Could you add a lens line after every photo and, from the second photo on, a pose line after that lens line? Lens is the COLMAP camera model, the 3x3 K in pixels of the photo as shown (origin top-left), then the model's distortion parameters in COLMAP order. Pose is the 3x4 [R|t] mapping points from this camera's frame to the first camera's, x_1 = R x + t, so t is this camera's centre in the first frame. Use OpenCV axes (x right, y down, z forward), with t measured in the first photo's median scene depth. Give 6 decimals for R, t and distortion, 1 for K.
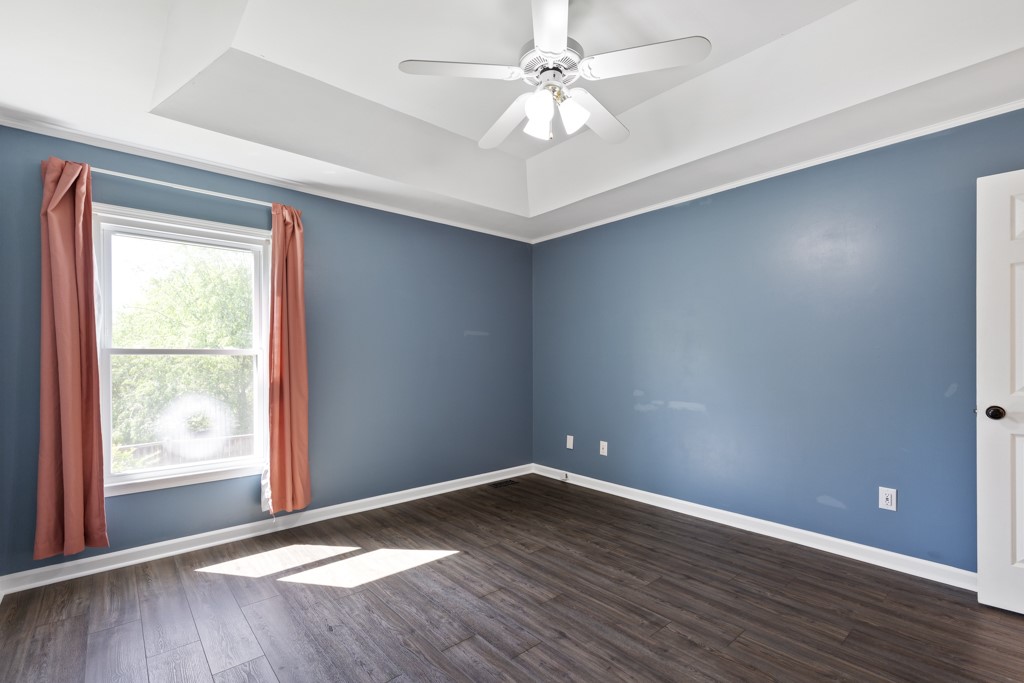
lens RADIAL K [[465.6, 0, 509.5], [0, 465.6, 365.4], [0, 0, 1]] dist [0.009082, -0.000380]
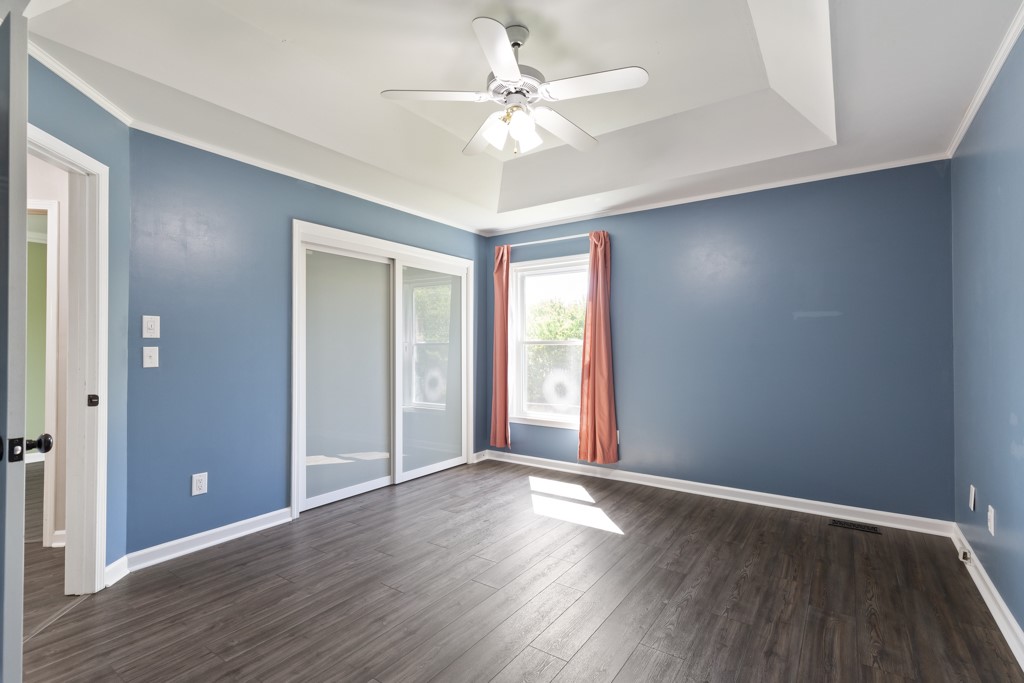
lens RADIAL K [[465.6, 0, 521.3], [0, 465.6, 345.6], [0, 0, 1]] dist [0.009082, -0.000380]
pose [[0.254763, -0.003988, -0.966995, 0.729358], [-0.018684, 0.999785, -0.009046, -0.002380], [0.966823, 0.020372, 0.254633, 0.451718]]
